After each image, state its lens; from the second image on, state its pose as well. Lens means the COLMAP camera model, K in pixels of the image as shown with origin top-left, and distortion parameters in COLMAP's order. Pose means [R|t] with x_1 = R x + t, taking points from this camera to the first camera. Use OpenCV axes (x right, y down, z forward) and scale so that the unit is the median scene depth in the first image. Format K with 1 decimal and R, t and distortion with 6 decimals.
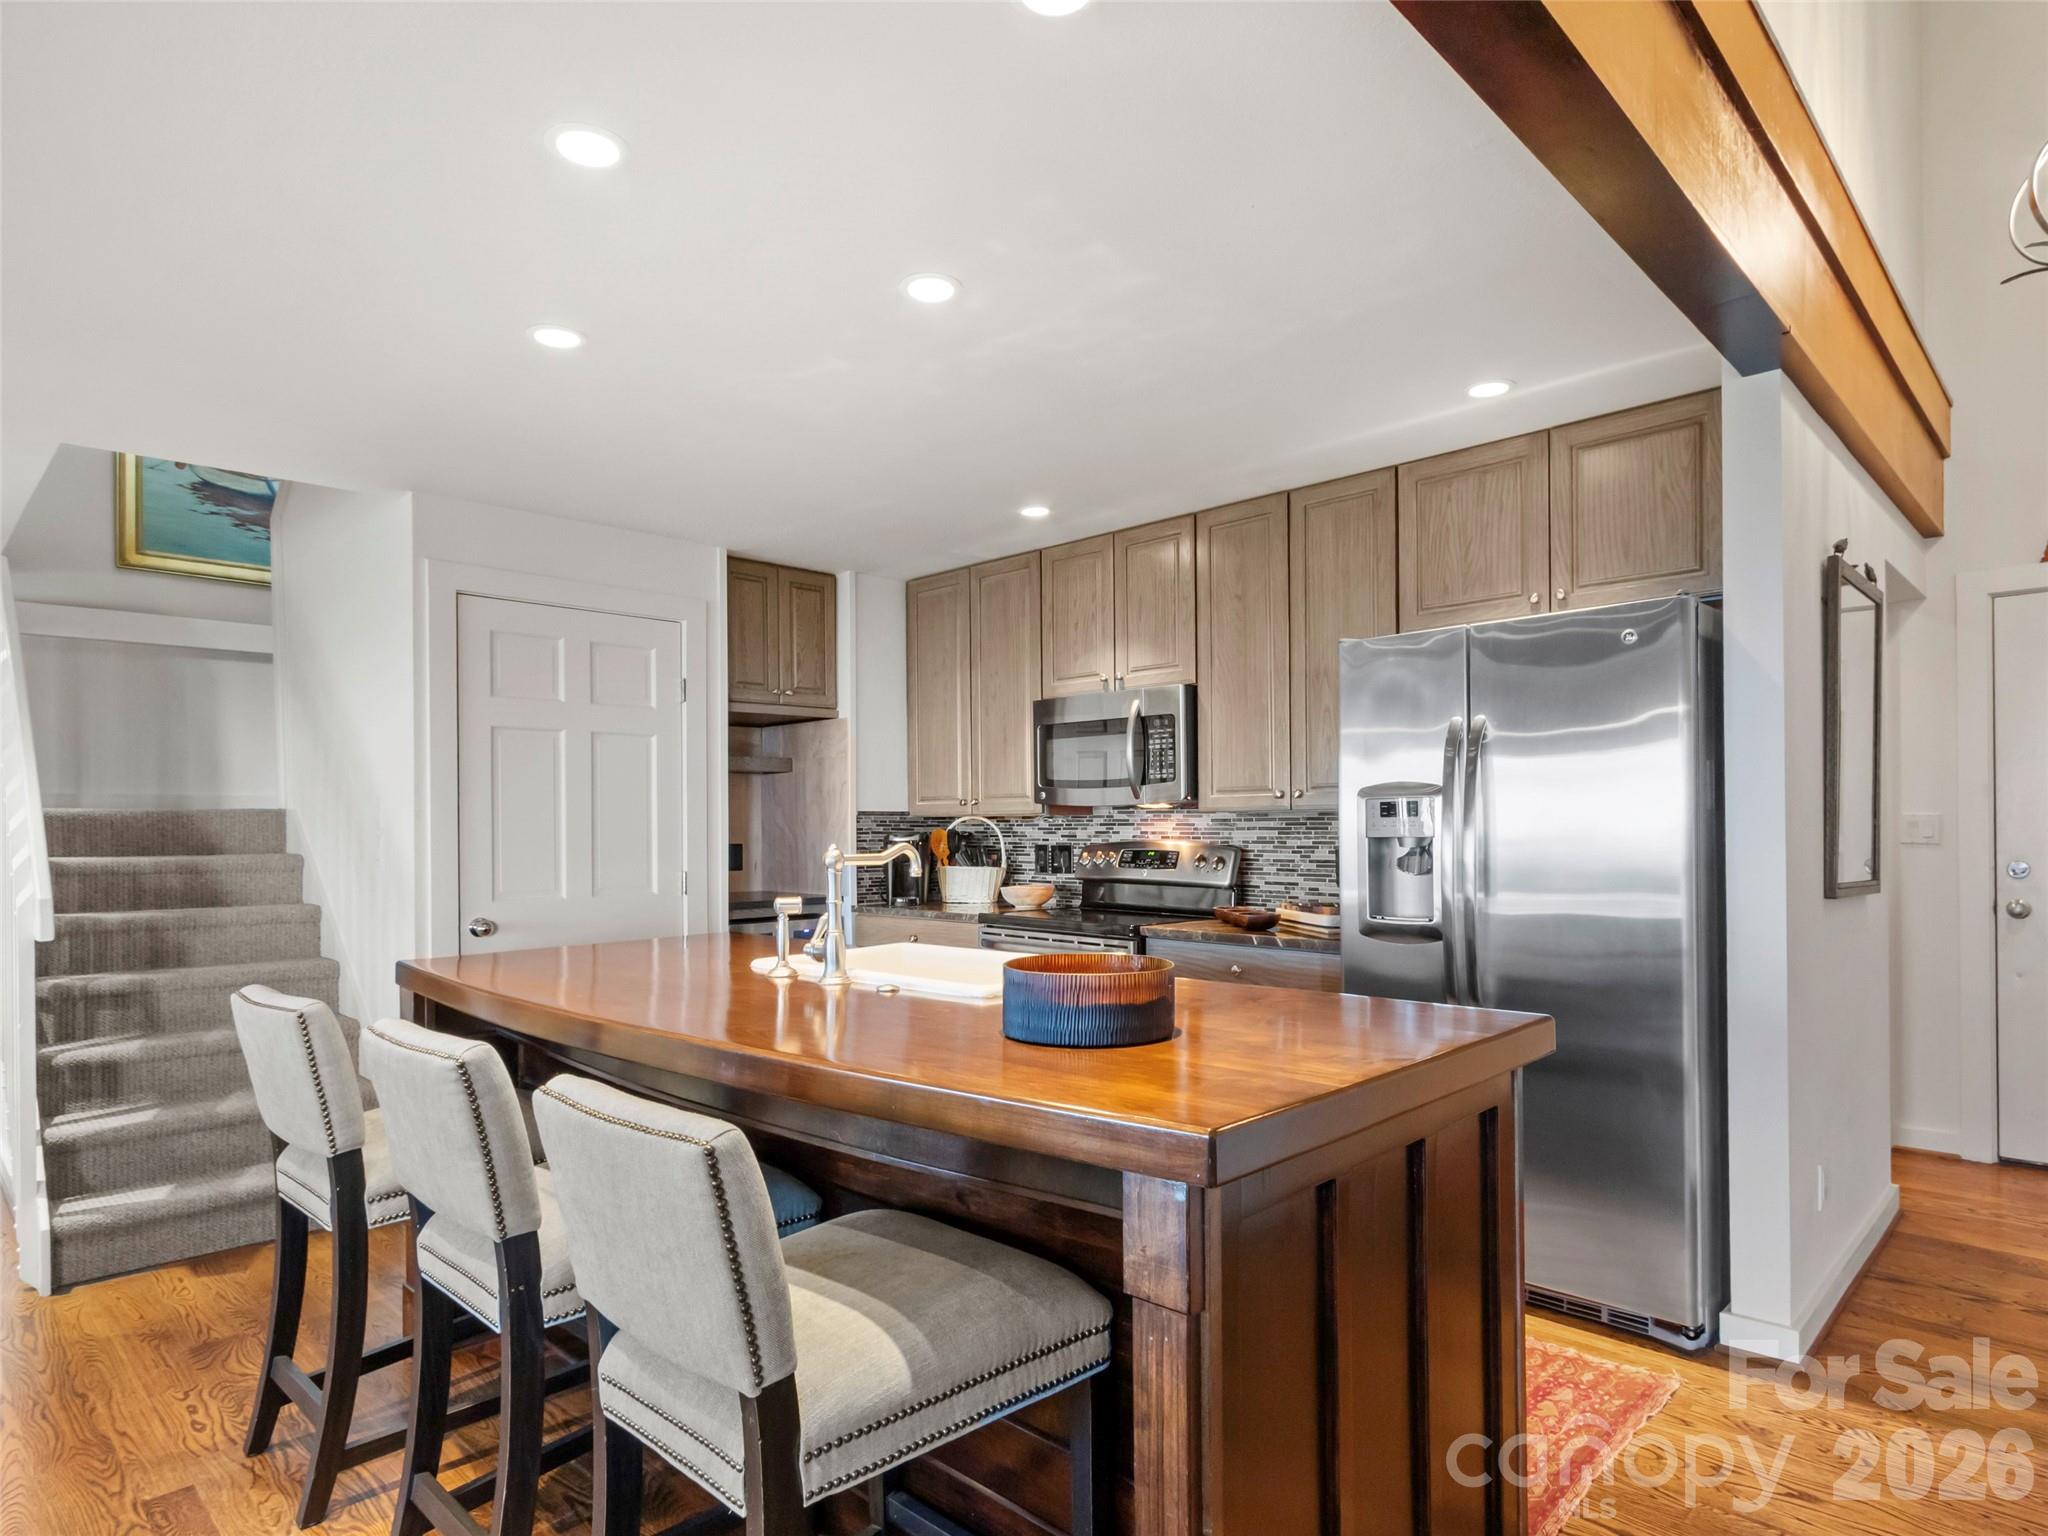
lens RADIAL K [[1144.2, 0, 1026.7], [0, 1144.2, 815.6], [0, 0, 1]] dist [0.001166, 0.000451]
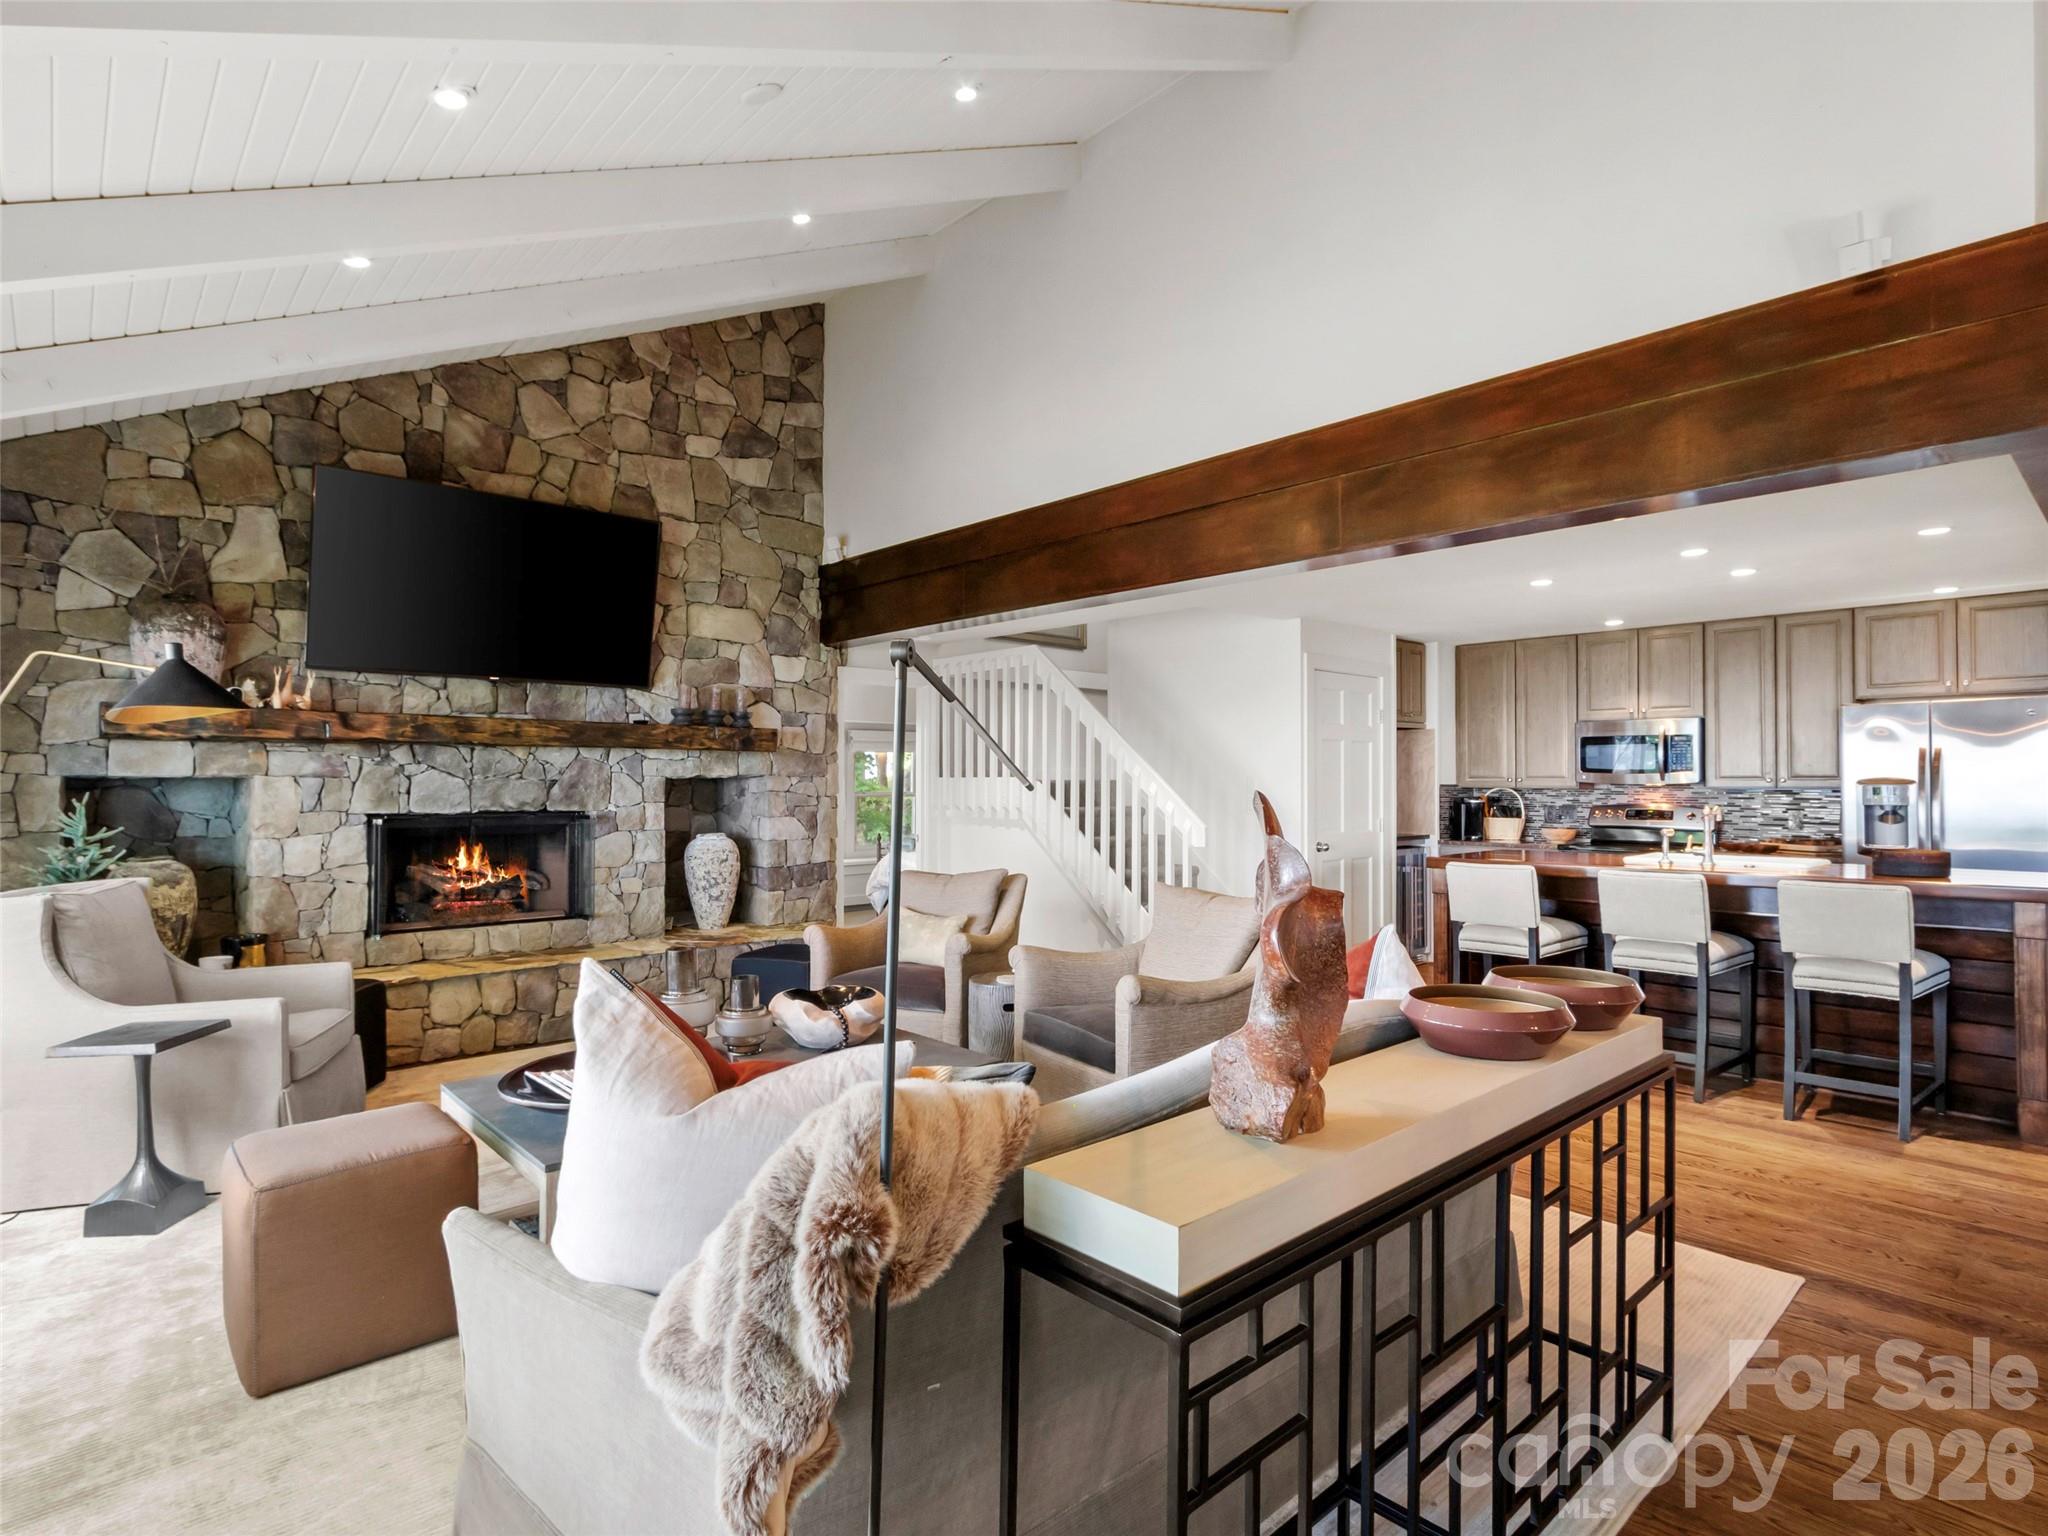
lens RADIAL K [[1044.1, 0, 1024.0], [0, 1044.1, 768.0], [0, 0, 1]] dist [0.000192, 0.000130]
pose [[0.998363, 0.009870, -0.056333, -0.772463], [-0.010178, 0.999935, -0.005186, -0.015257], [0.056278, 0.005751, 0.998399, -0.654938]]
